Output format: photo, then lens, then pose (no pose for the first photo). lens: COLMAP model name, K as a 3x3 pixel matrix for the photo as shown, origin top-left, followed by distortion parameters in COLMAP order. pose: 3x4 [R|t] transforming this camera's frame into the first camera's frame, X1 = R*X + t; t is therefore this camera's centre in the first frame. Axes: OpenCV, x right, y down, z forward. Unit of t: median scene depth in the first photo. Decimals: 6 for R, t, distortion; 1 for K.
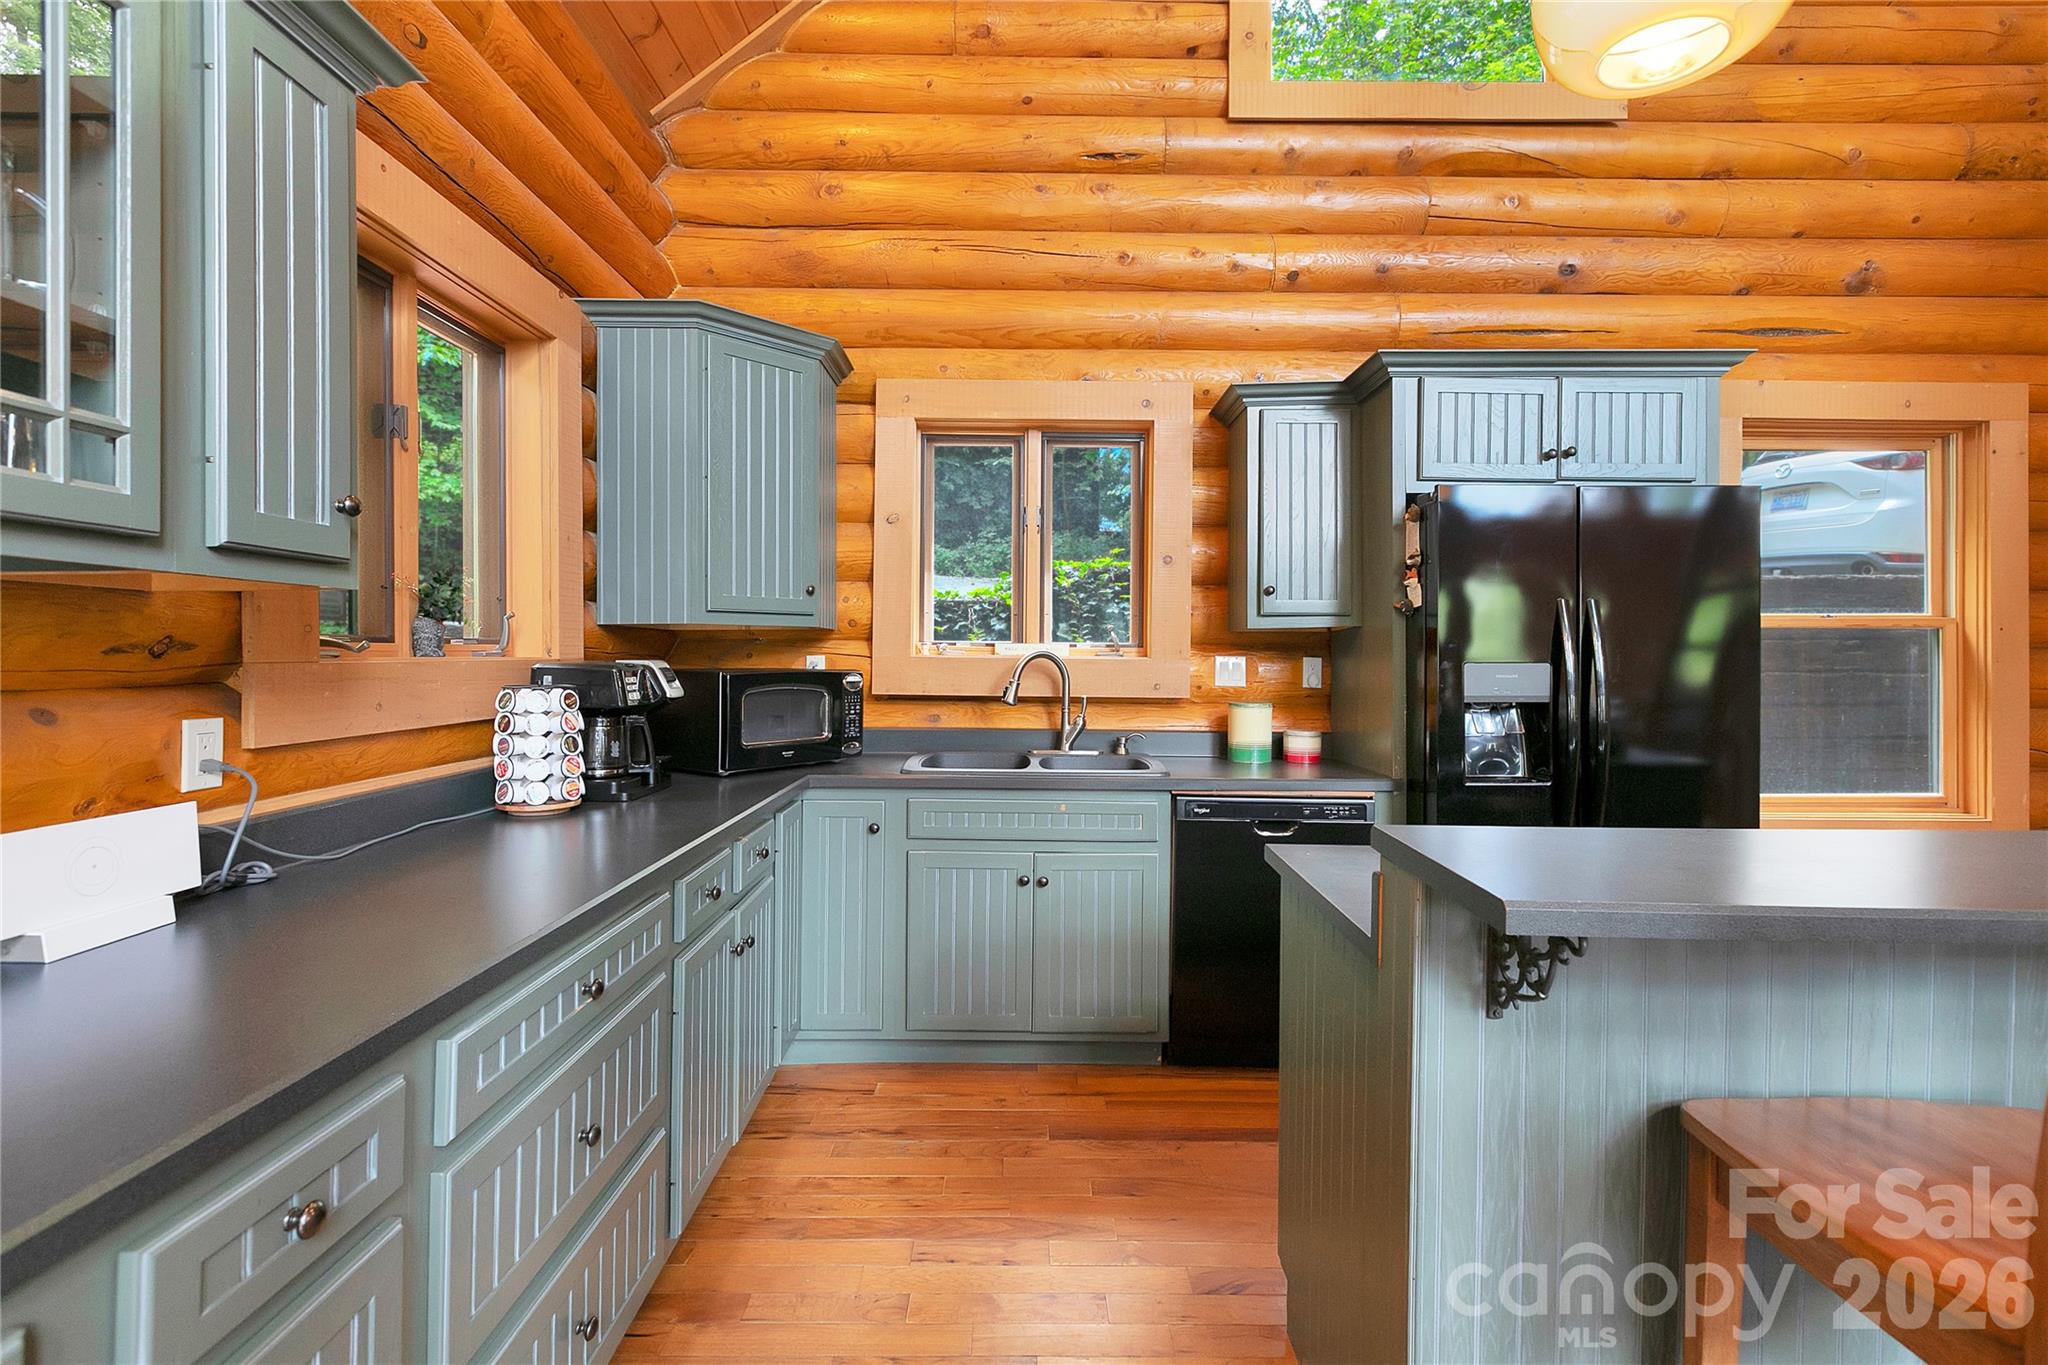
lens RADIAL K [[927.3, 0, 1046.5], [0, 927.3, 658.0], [0, 0, 1]] dist [-0.001415, 0.000978]
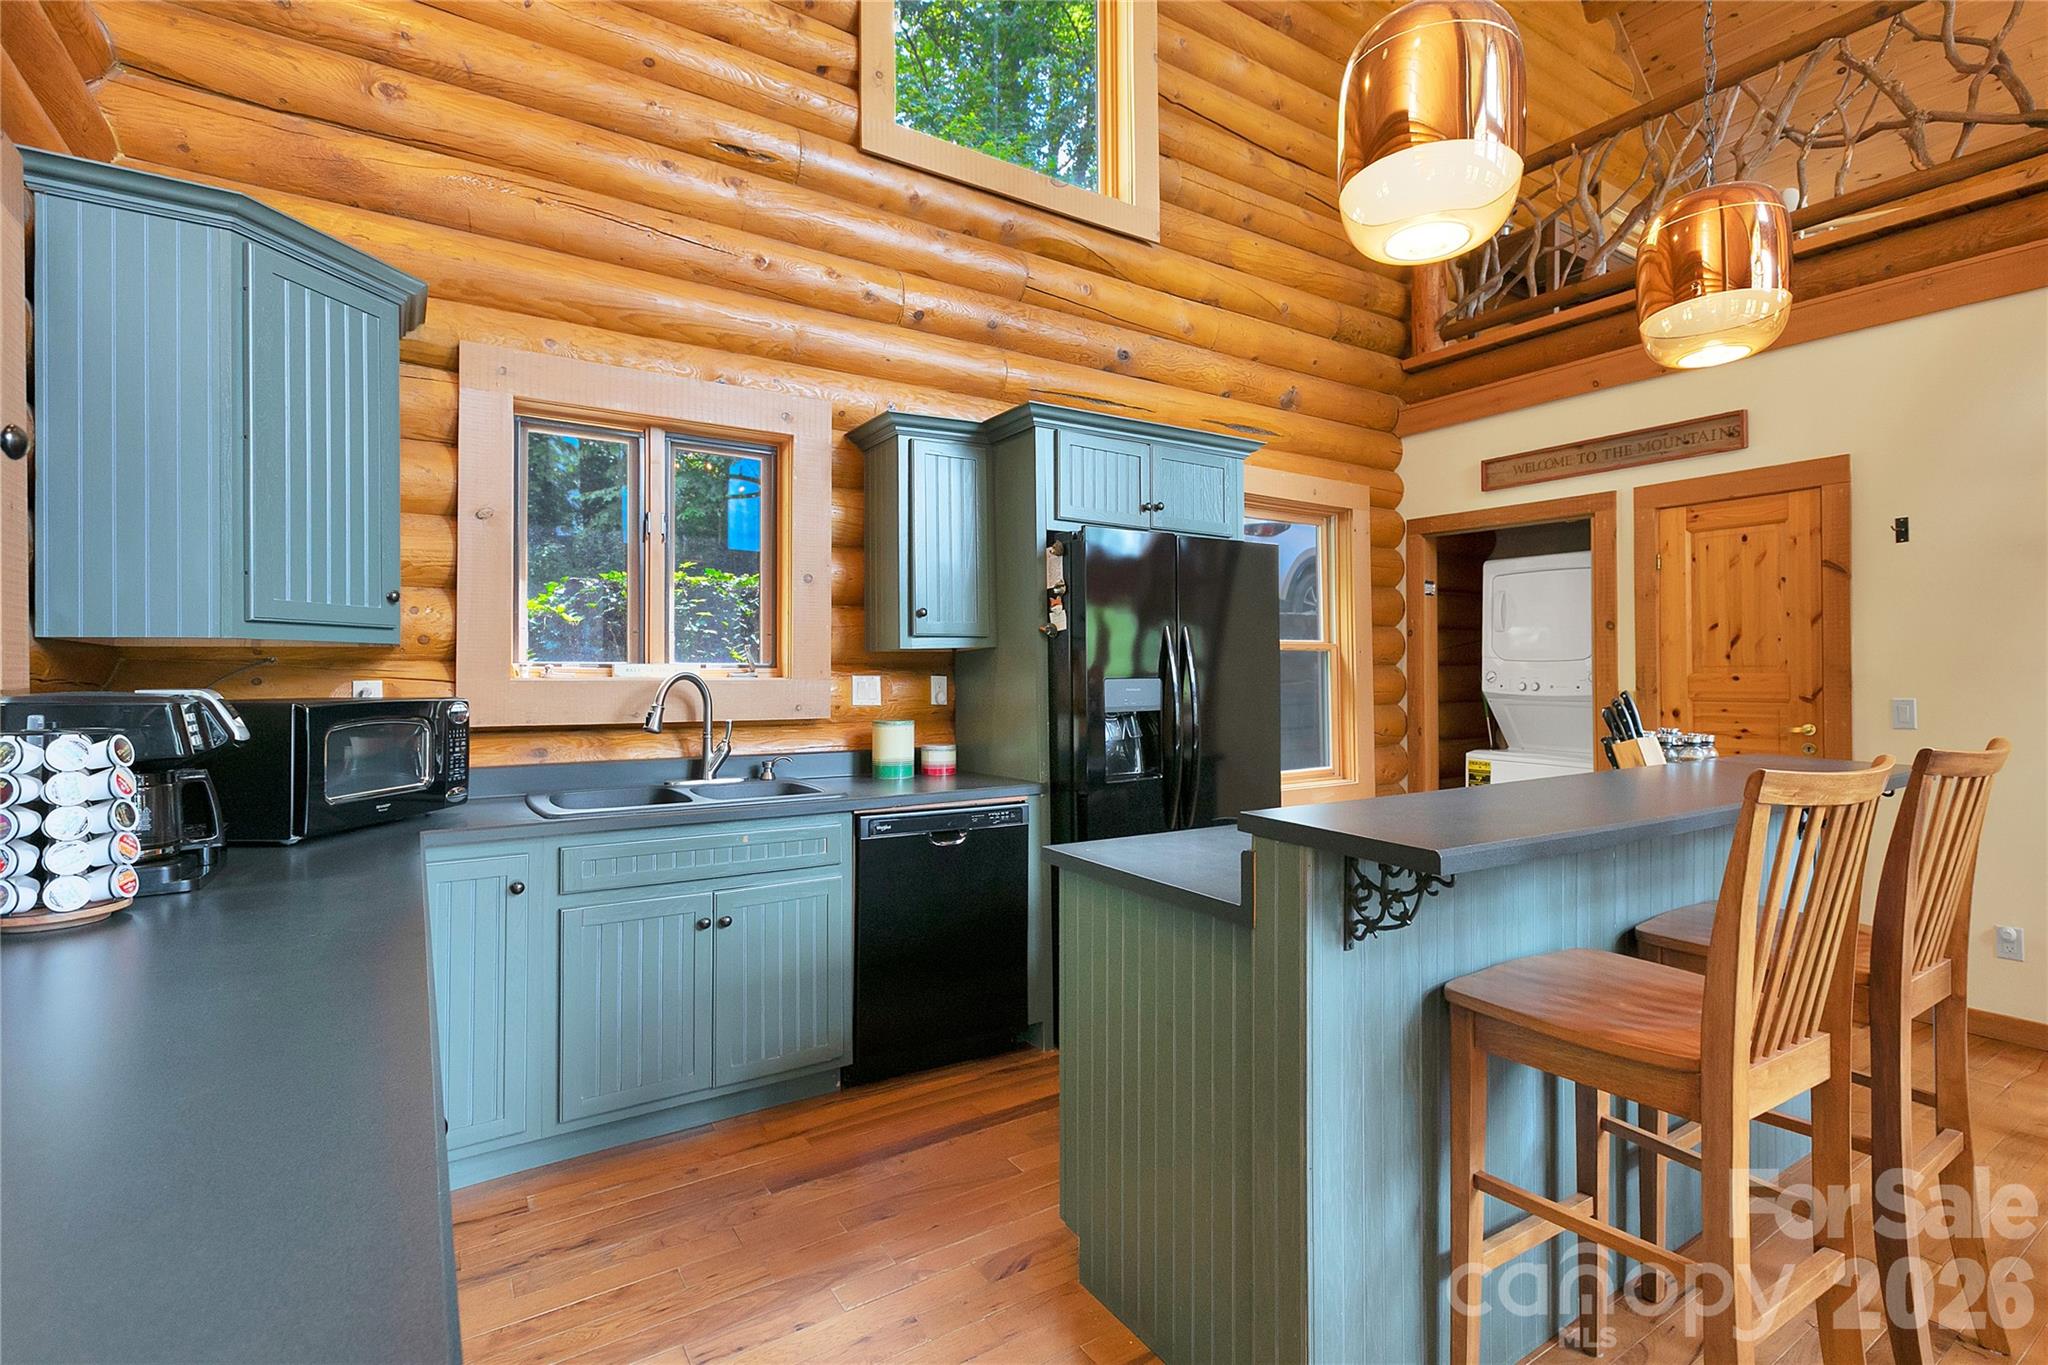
lens RADIAL K [[927.3, 0, 1027.2], [0, 927.3, 670.2], [0, 0, 1]] dist [-0.001415, 0.000978]
pose [[0.842976, -0.007541, 0.537899, -0.208924], [0.012184, 0.999913, -0.005075, -0.000888], [-0.537814, 0.010832, 0.842994, 0.049530]]
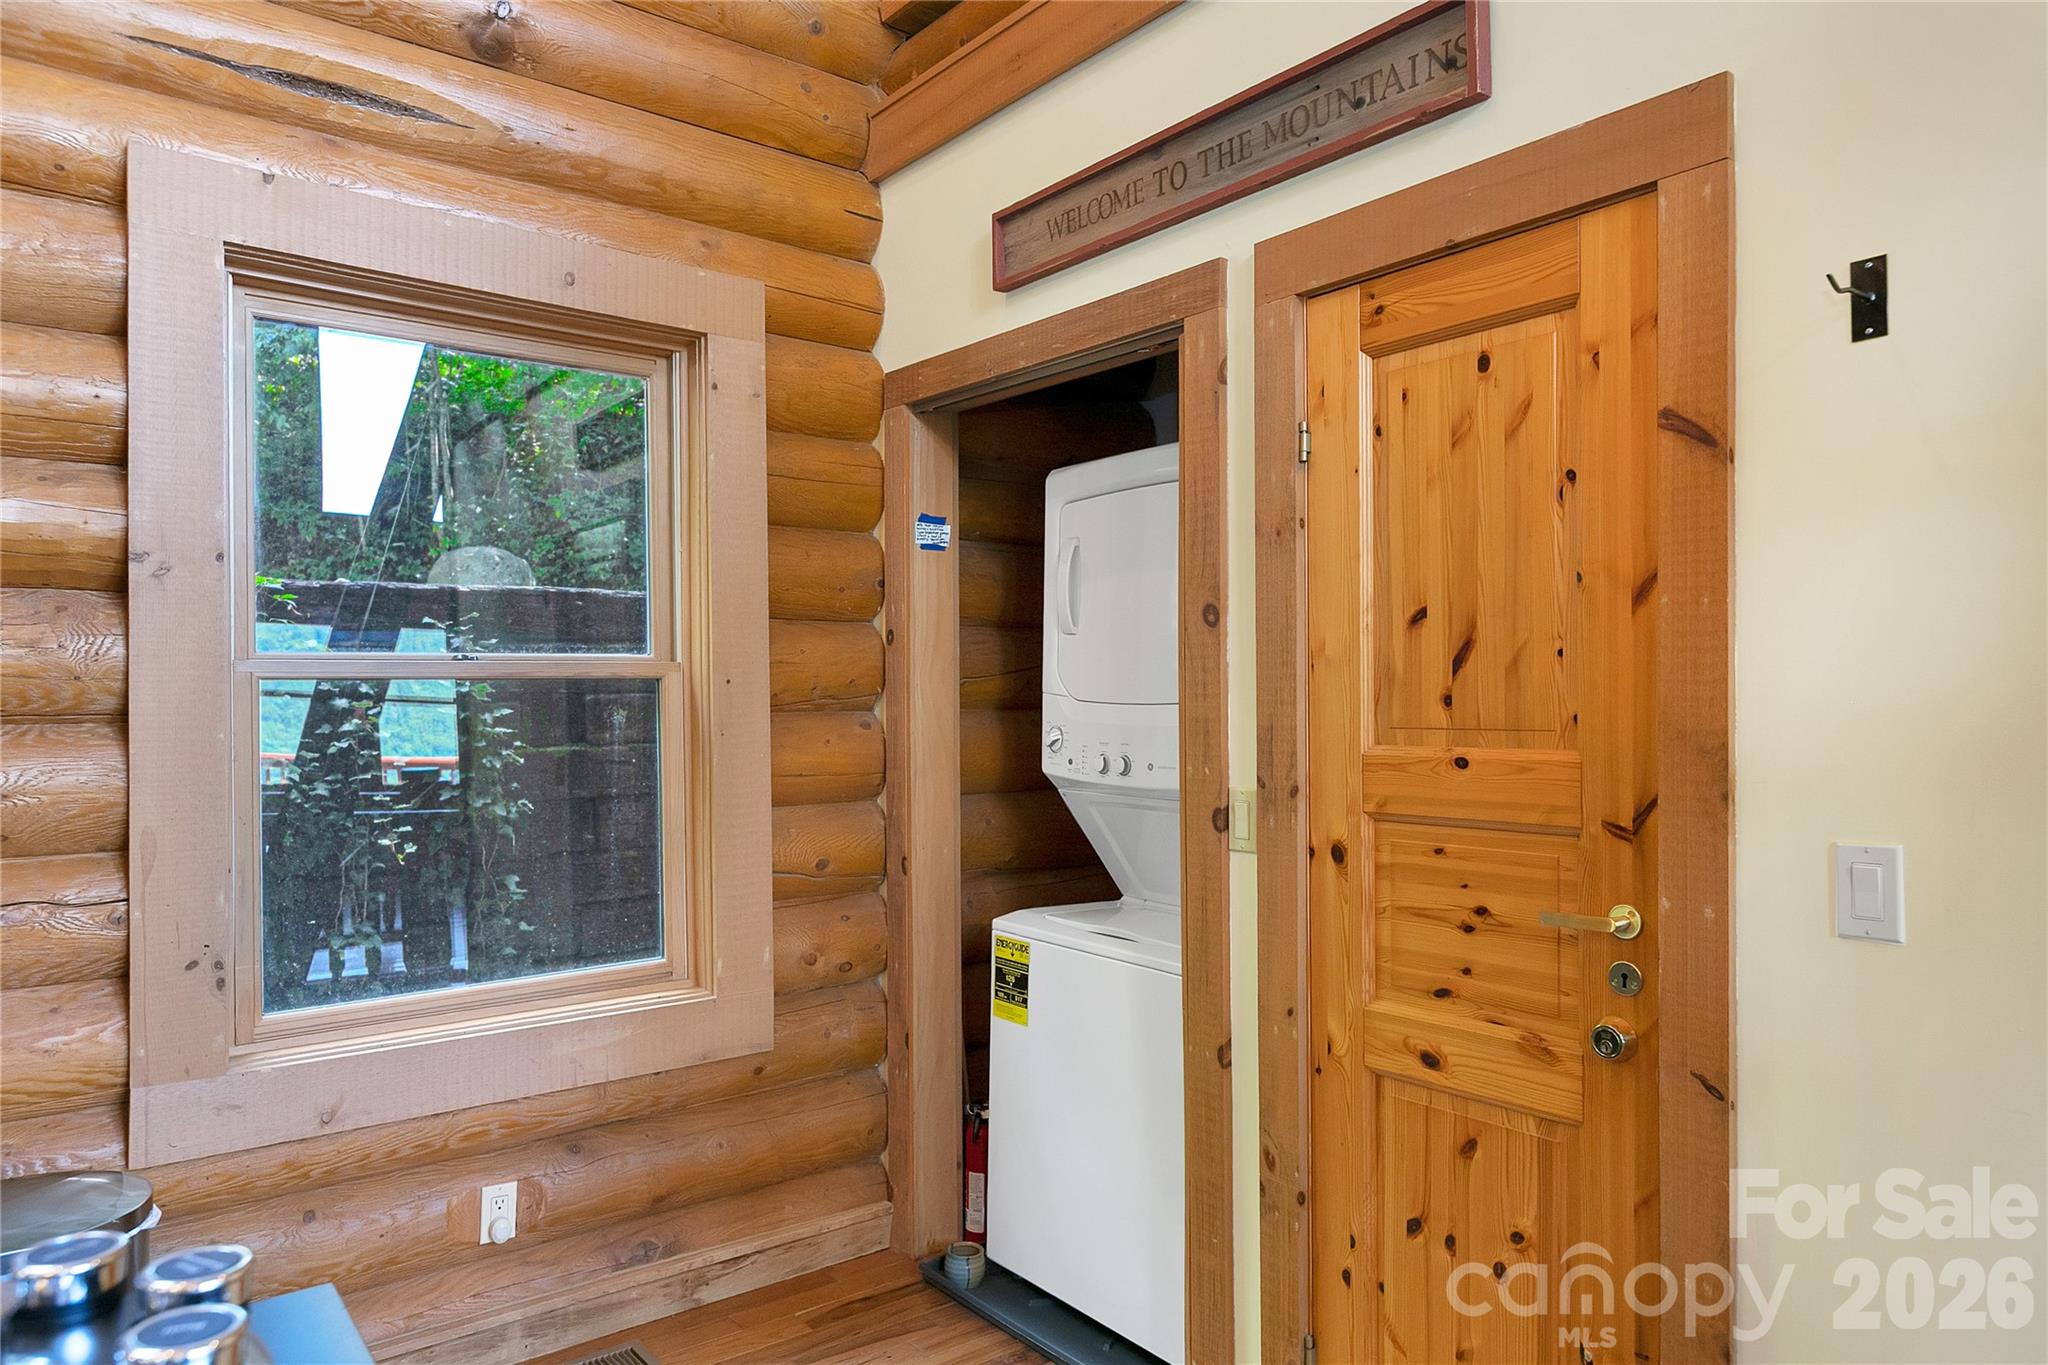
lens RADIAL K [[1250.1, 0, 1044.9], [0, 1250.1, 719.1], [0, 0, 1]] dist [0.007942, -0.000547]
pose [[0.792878, -0.017989, 0.609115, 0.719284], [0.011486, 0.999828, 0.014578, -0.015929], [-0.609273, -0.004563, 0.792948, 0.231863]]
